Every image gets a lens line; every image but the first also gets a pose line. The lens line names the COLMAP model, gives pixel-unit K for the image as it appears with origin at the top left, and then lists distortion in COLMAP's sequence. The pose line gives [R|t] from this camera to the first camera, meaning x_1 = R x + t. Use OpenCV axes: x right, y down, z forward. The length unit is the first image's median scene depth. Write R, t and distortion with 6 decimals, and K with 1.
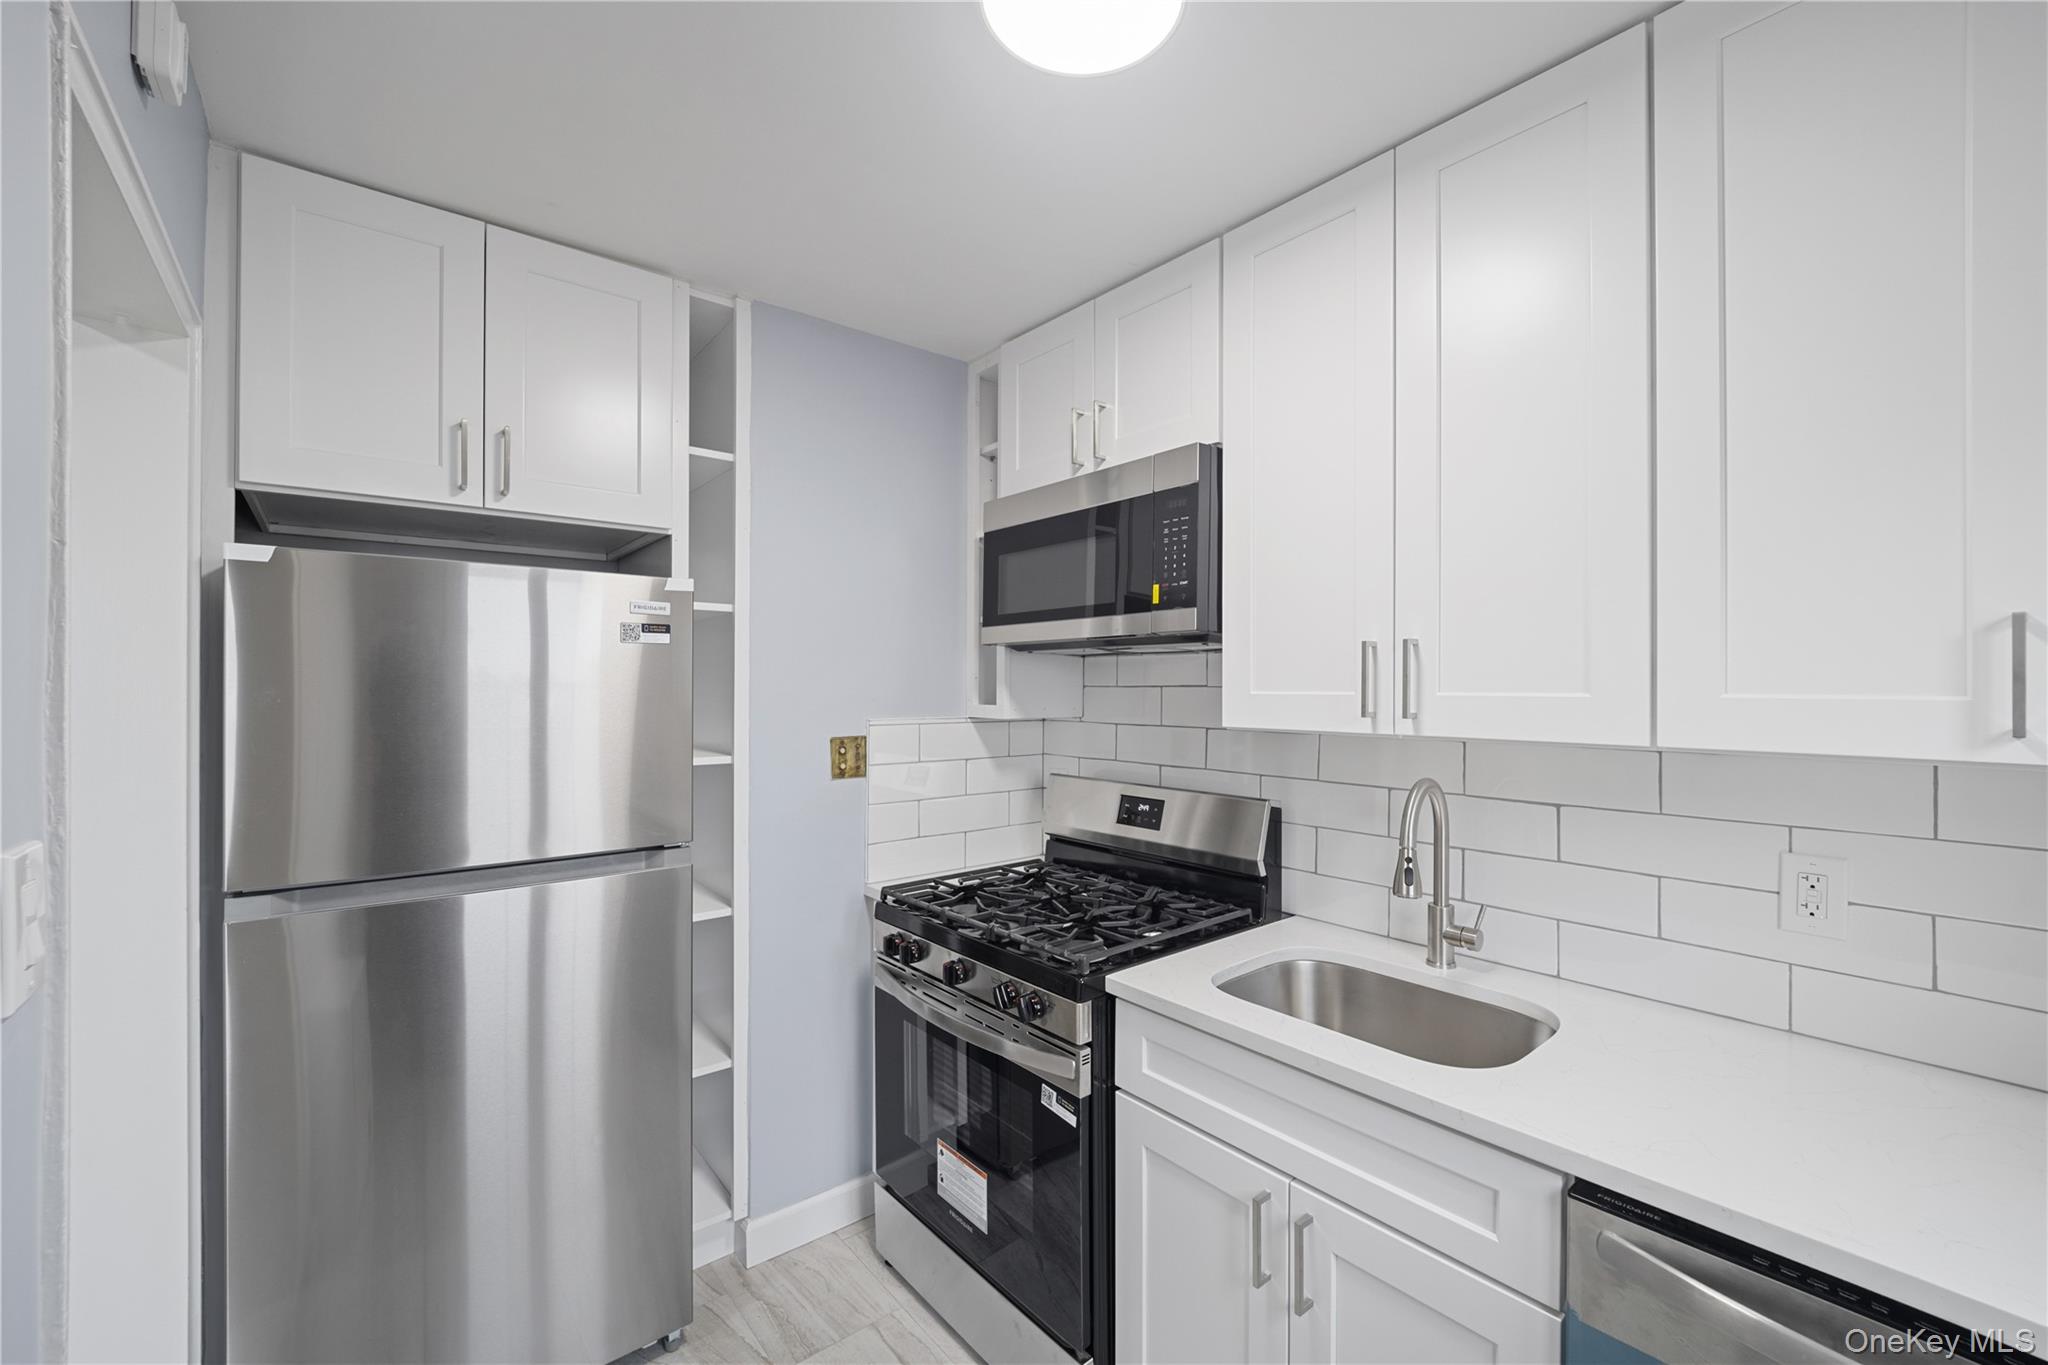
lens RADIAL K [[829.8, 0, 1017.4], [0, 829.8, 687.2], [0, 0, 1]] dist [-0.004129, -0.000354]
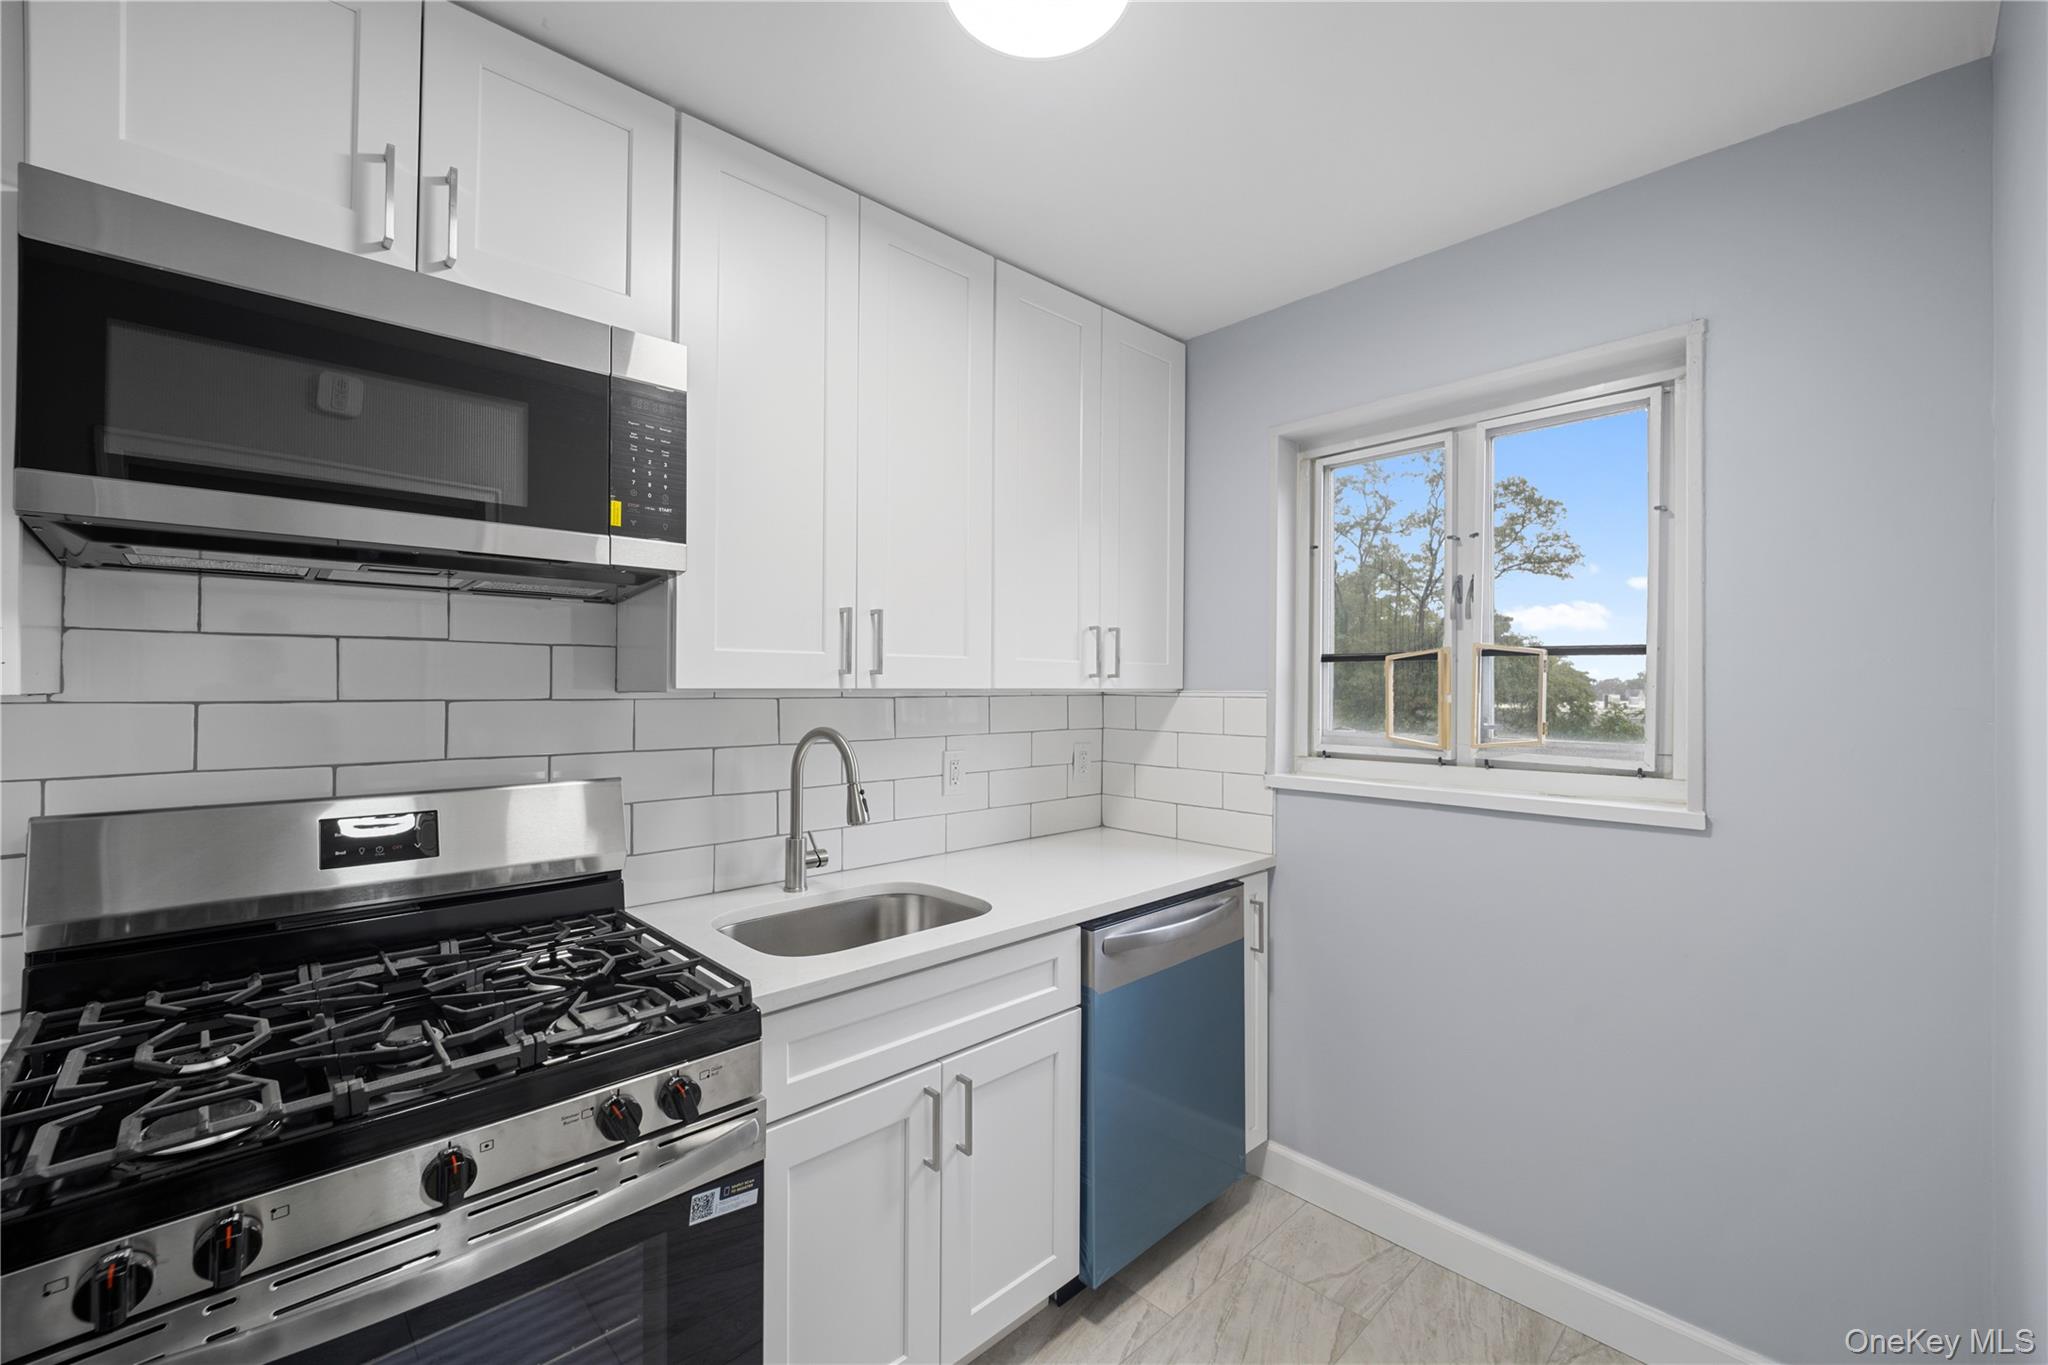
lens RADIAL K [[829.8, 0, 1017.4], [0, 829.8, 687.2], [0, 0, 1]] dist [-0.004129, -0.000354]
pose [[-0.068899, -0.000895, 0.997623, -0.627218], [-0.003192, 0.999995, 0.000677, 0.044668], [-0.997619, -0.003138, -0.068901, 0.713171]]
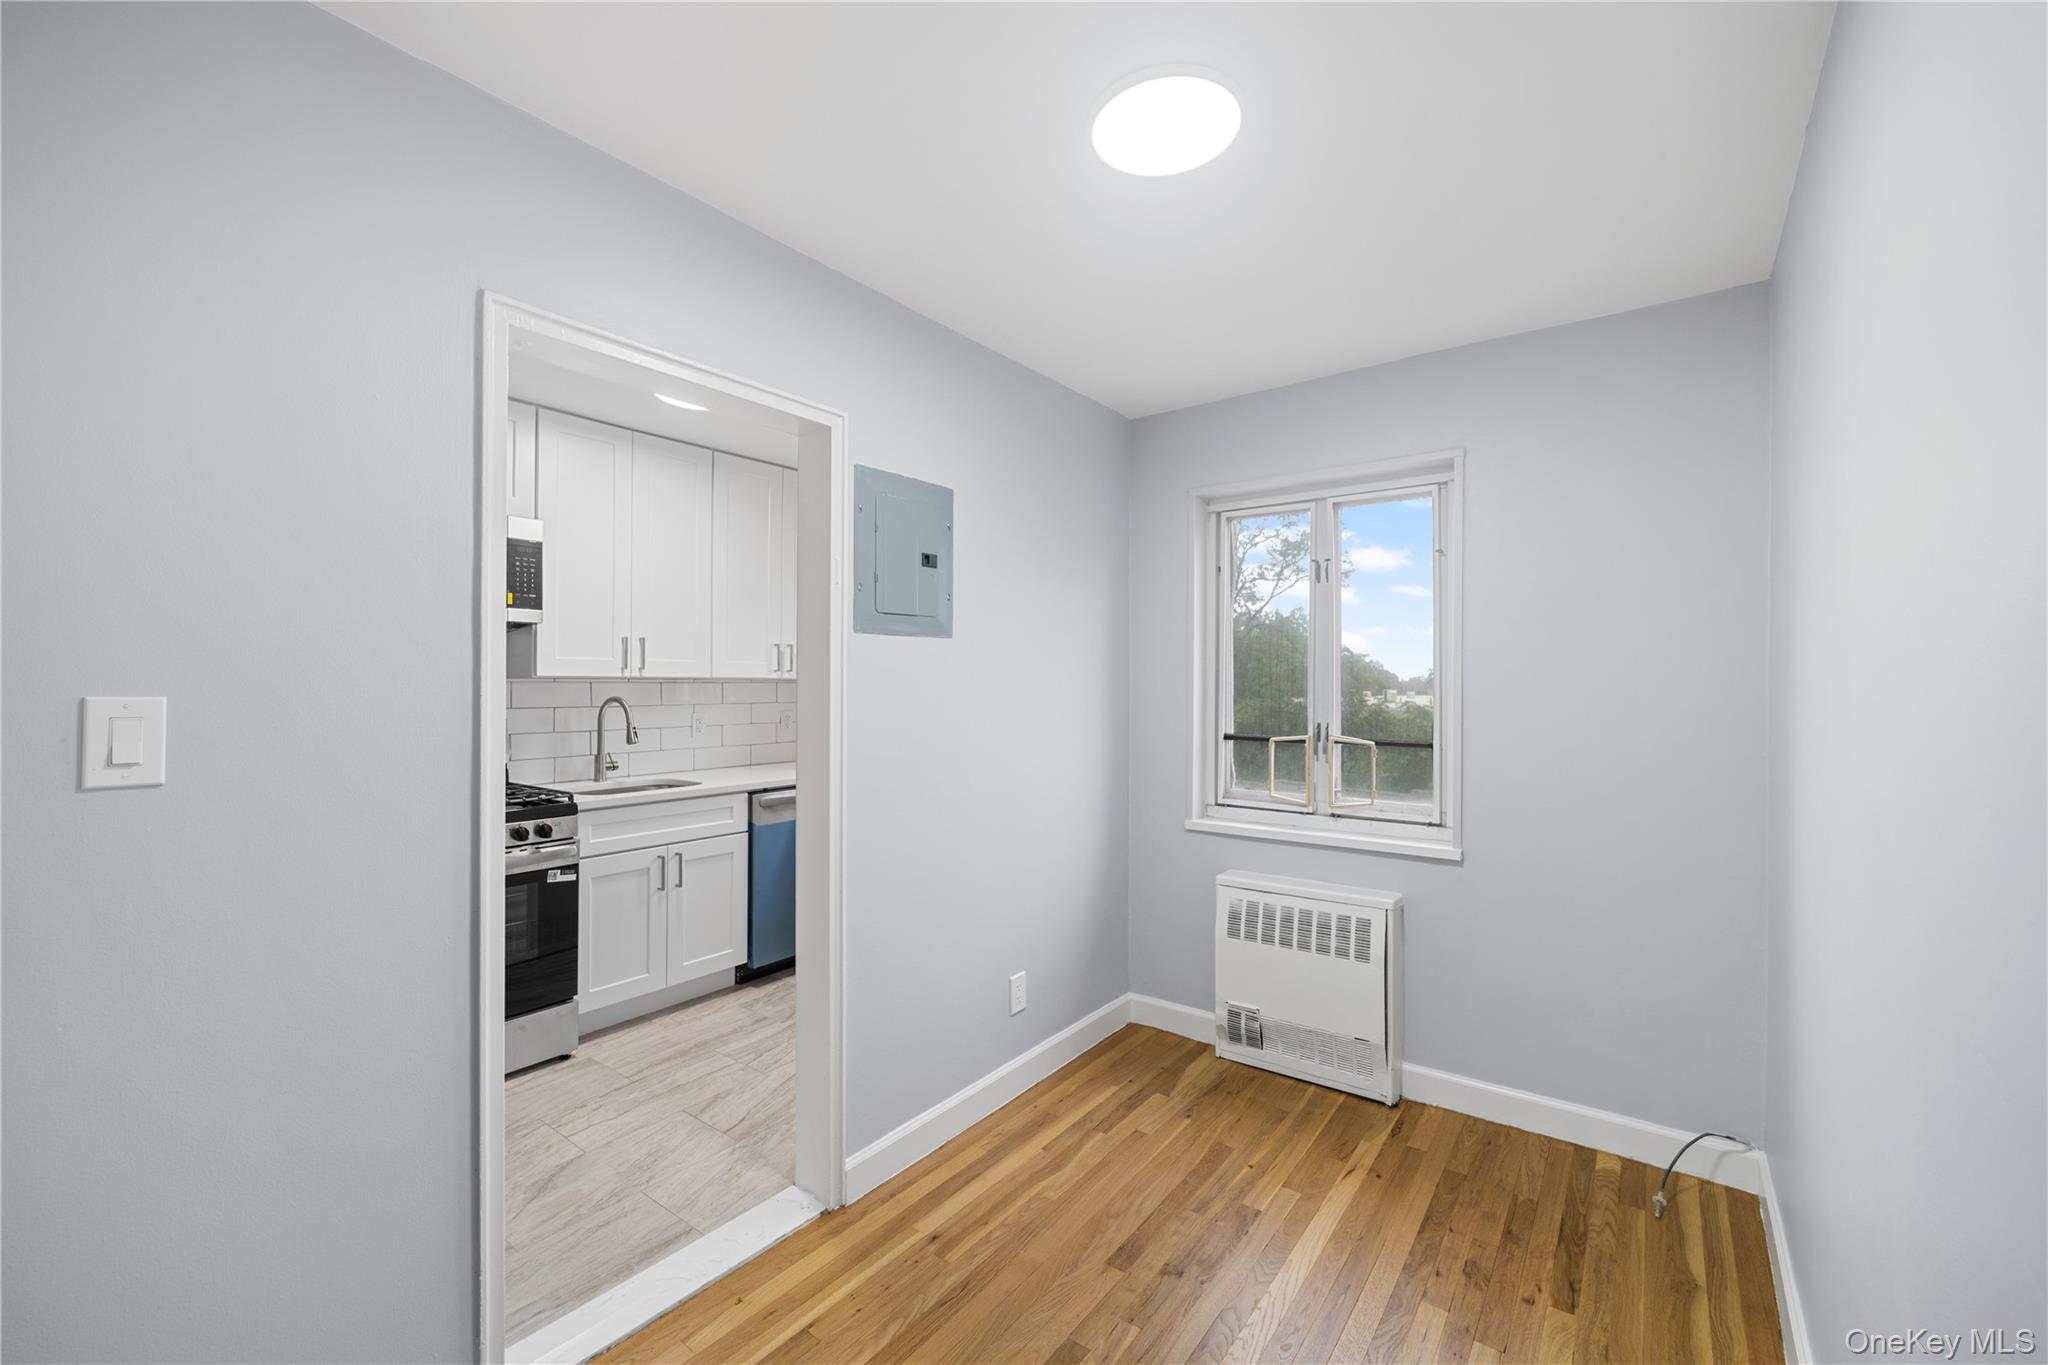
lens RADIAL K [[851.7, 0, 1024.0], [0, 851.7, 682.5], [0, 0, 1]] dist [0.013201, -0.000126]
pose [[-0.239141, -0.000104, 0.970985, -1.861788], [-0.003964, 0.999992, -0.000869, 0.060329], [-0.970977, -0.004056, -0.239139, 0.406140]]
